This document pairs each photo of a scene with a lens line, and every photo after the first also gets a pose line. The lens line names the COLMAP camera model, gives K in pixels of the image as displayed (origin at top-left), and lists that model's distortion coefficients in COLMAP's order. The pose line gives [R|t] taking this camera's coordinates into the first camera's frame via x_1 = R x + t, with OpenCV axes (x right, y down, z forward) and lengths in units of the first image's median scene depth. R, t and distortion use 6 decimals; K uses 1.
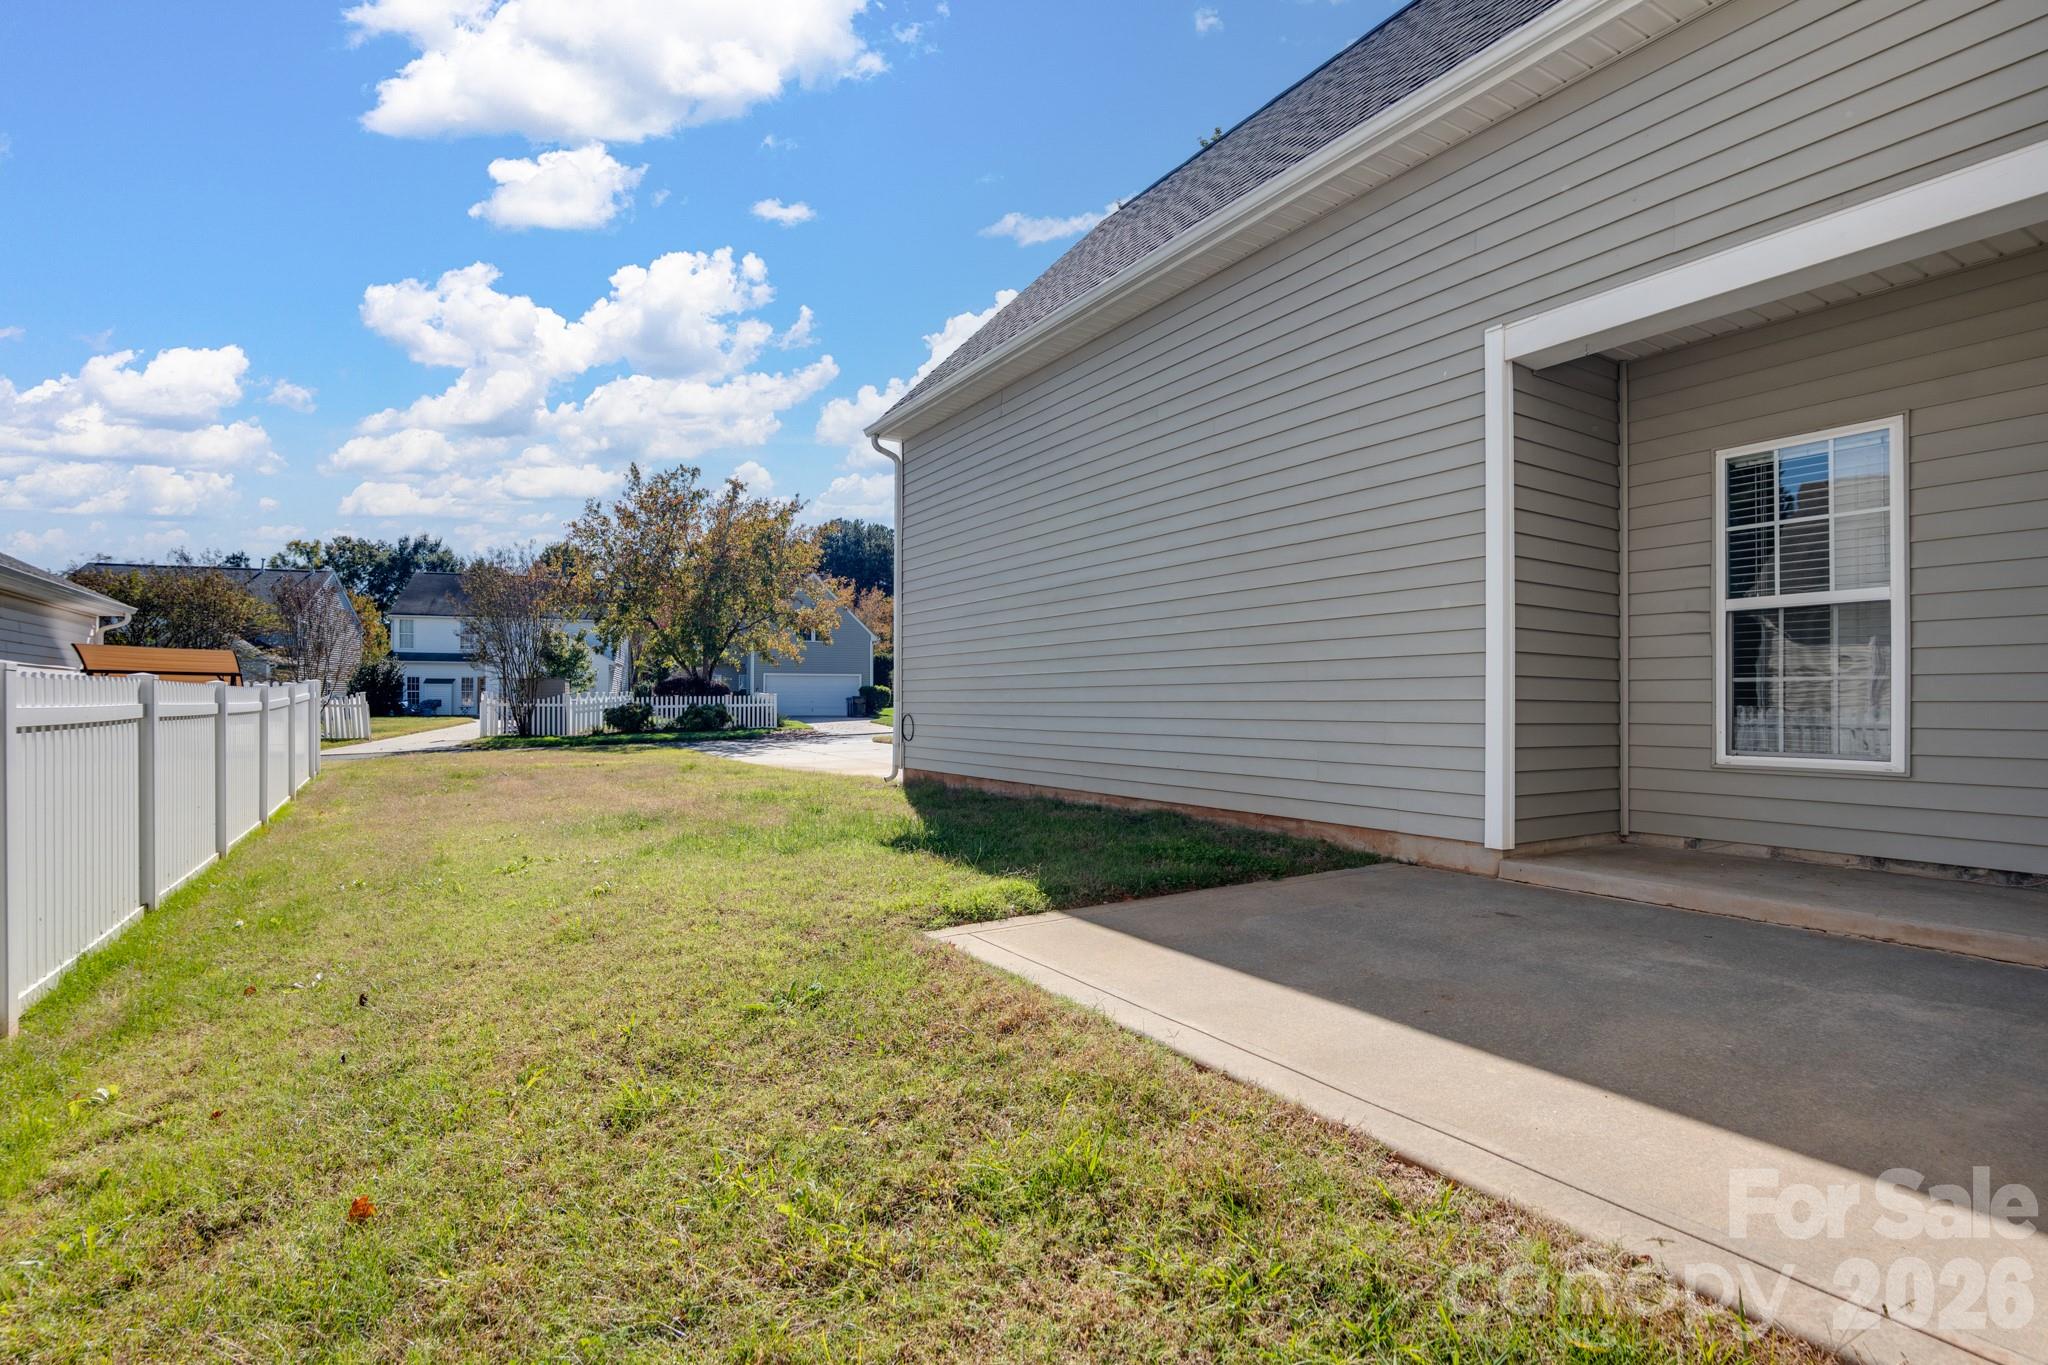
lens RADIAL K [[955.6, 0, 1023.1], [0, 955.6, 692.1], [0, 0, 1]] dist [-0.028079, 0.000132]
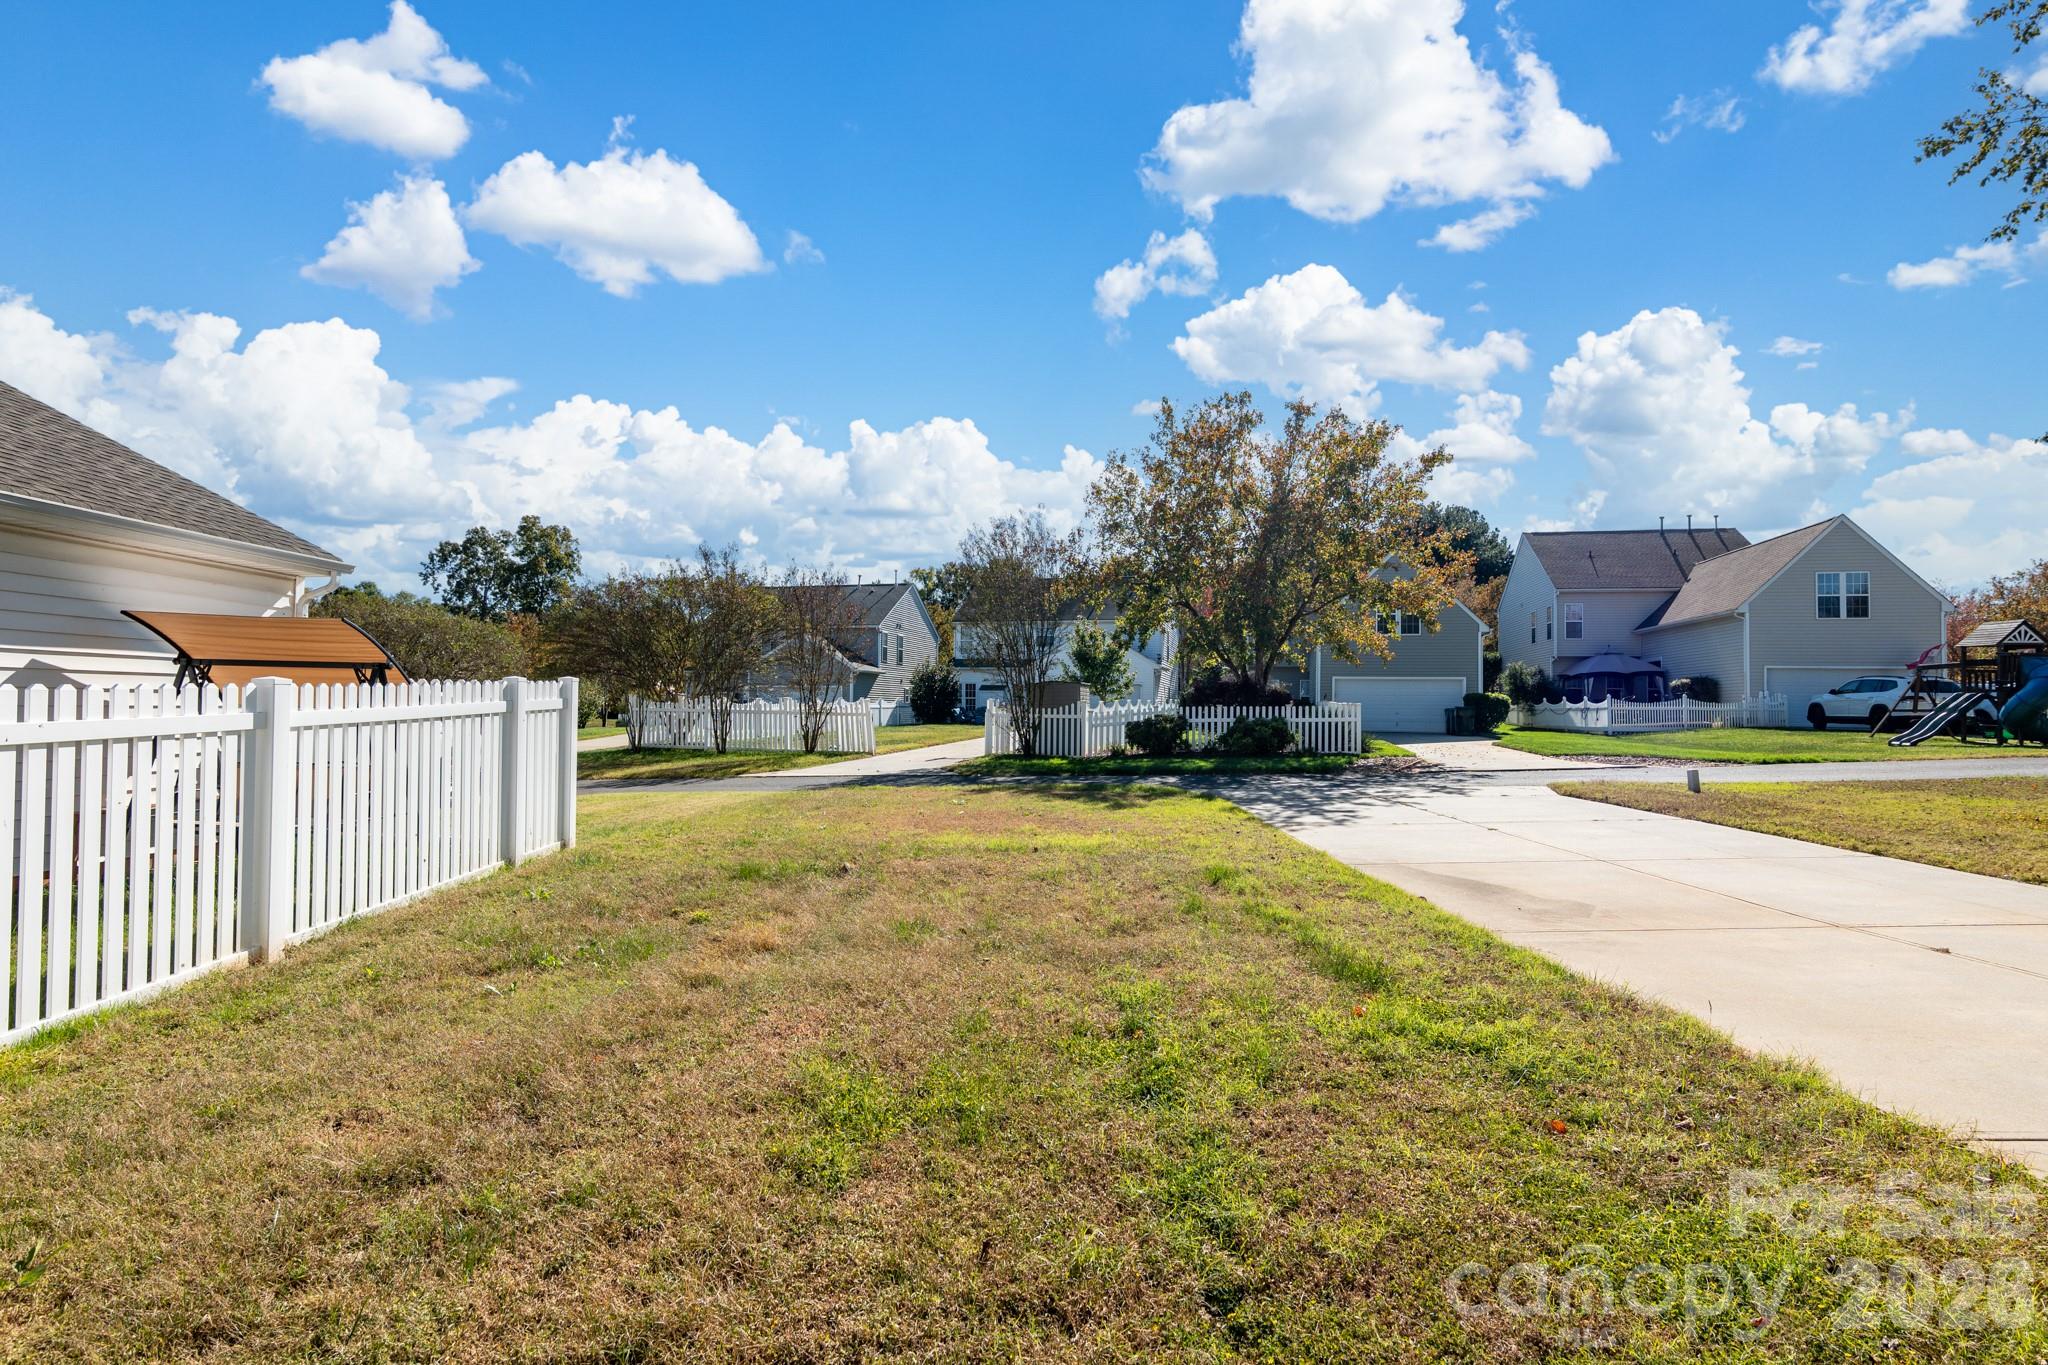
lens RADIAL K [[987.1, 0, 1023.0], [0, 987.1, 688.0], [0, 0, 1]] dist [-0.017096, -0.000126]
pose [[0.847188, -0.001808, -0.531290, -0.087802], [-0.004657, 0.999931, -0.010829, -0.000674], [0.531272, 0.011649, 0.847121, 0.272986]]
